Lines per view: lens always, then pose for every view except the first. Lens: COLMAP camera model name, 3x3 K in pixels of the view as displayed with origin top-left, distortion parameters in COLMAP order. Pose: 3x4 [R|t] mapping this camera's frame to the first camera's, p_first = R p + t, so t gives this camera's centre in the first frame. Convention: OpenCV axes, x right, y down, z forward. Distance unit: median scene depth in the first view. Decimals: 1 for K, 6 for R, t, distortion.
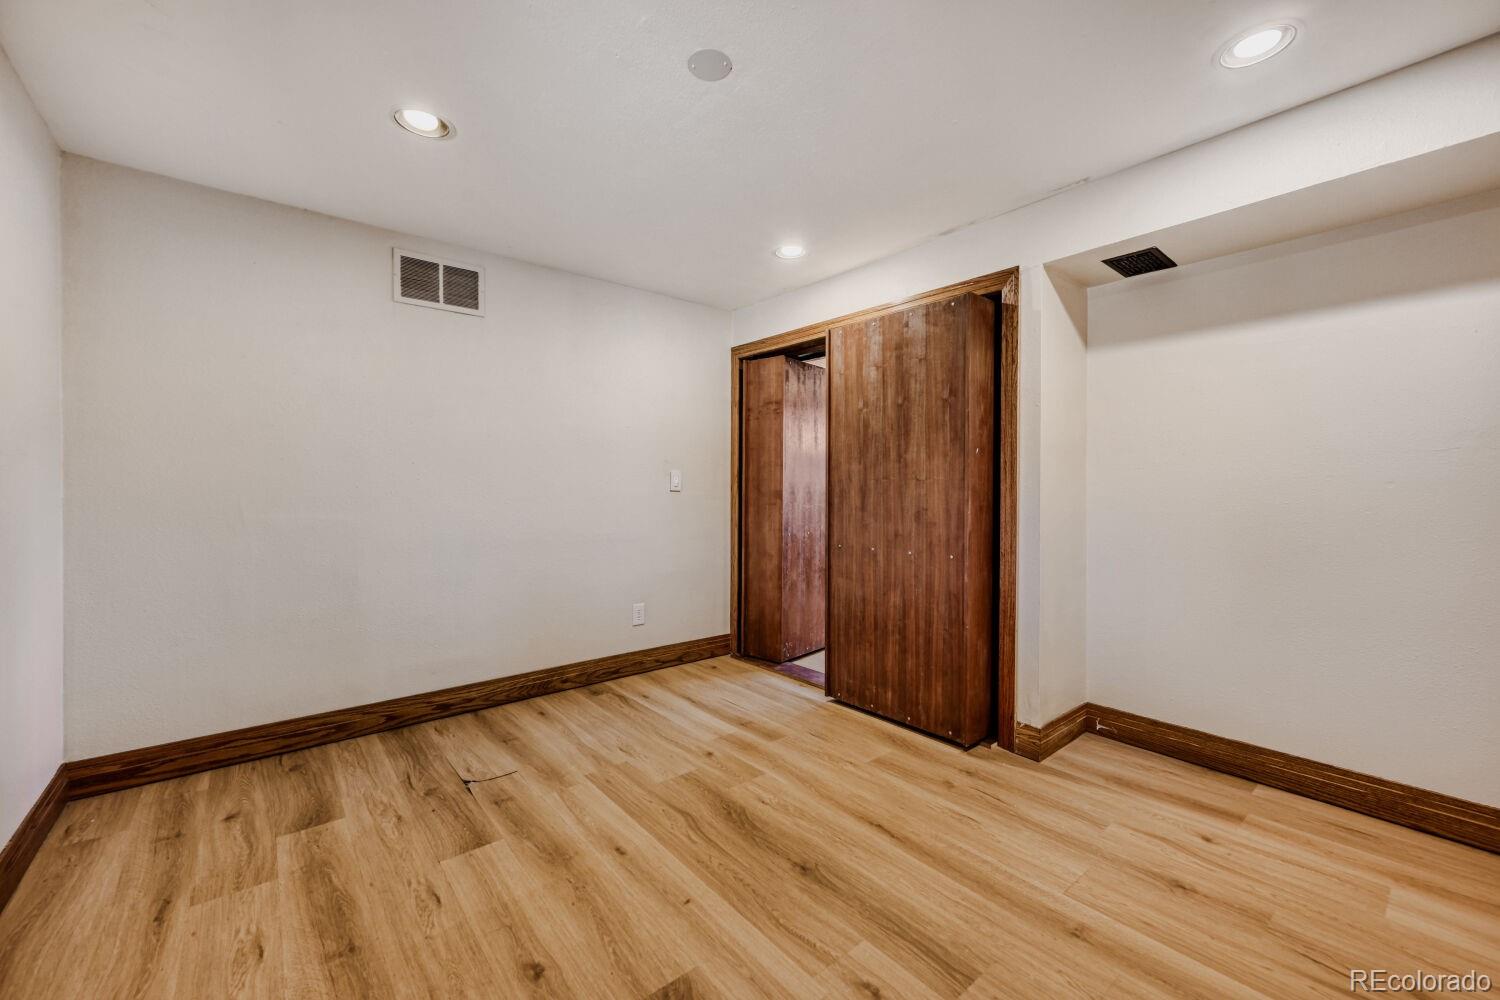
lens RADIAL K [[598.6, 0, 754.3], [0, 598.6, 494.2], [0, 0, 1]] dist [-0.000871, 0.000686]
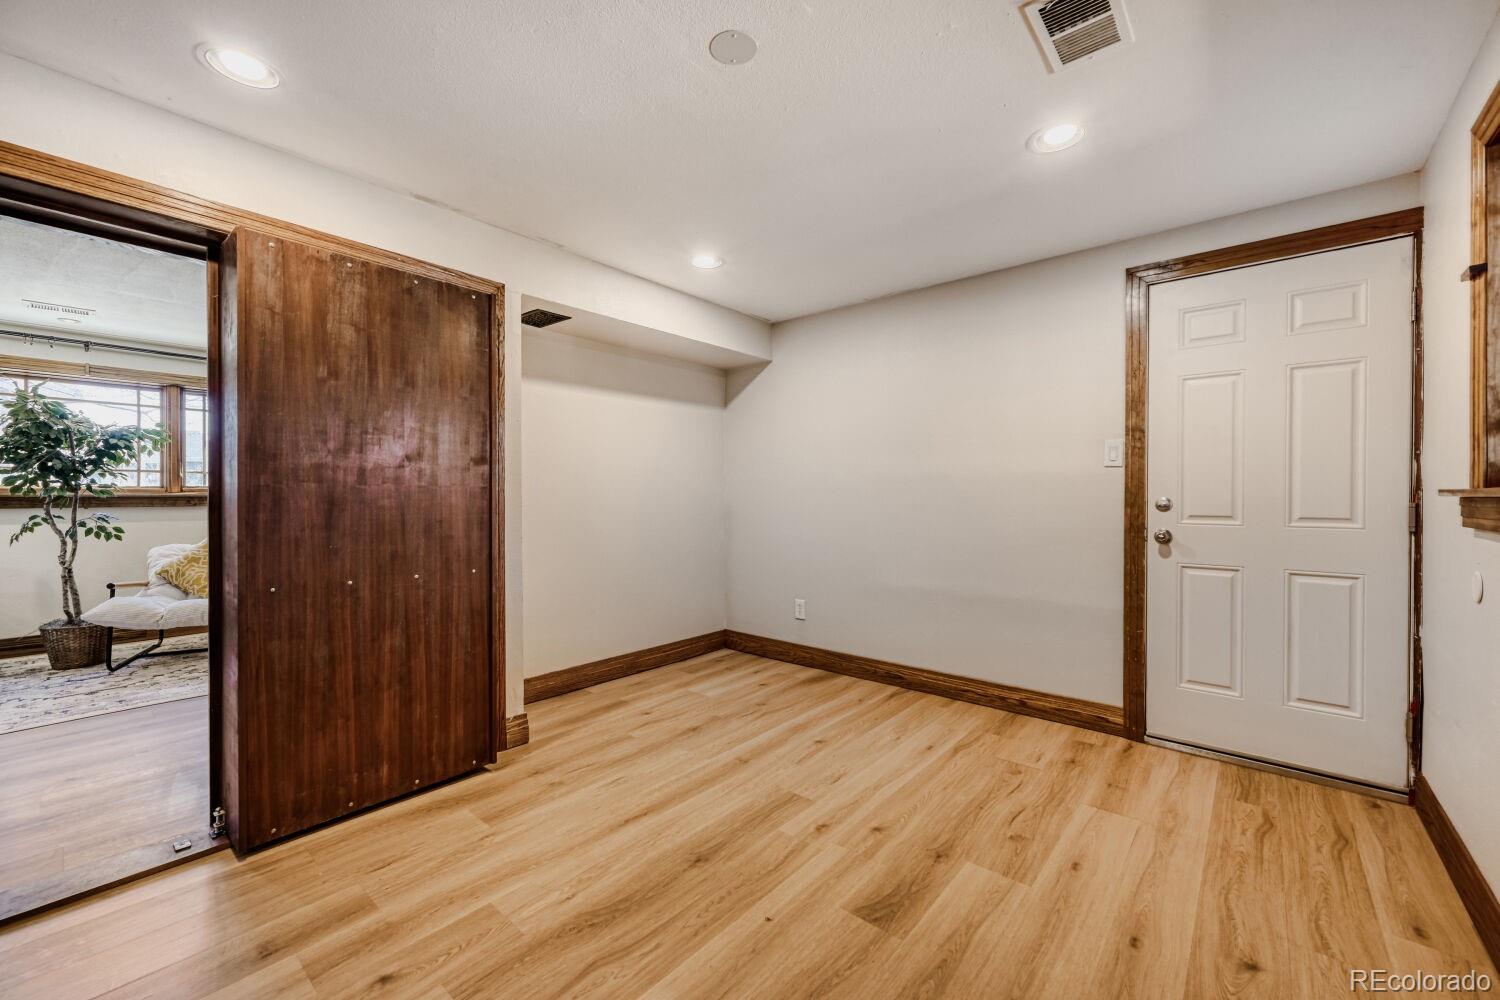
lens RADIAL K [[598.6, 0, 753.5], [0, 598.6, 499.3], [0, 0, 1]] dist [-0.000871, 0.000686]
pose [[-0.172720, -0.007389, 0.984943, -0.650789], [0.007889, 0.999929, 0.008885, -0.010318], [-0.984939, 0.009305, -0.172649, 0.731144]]
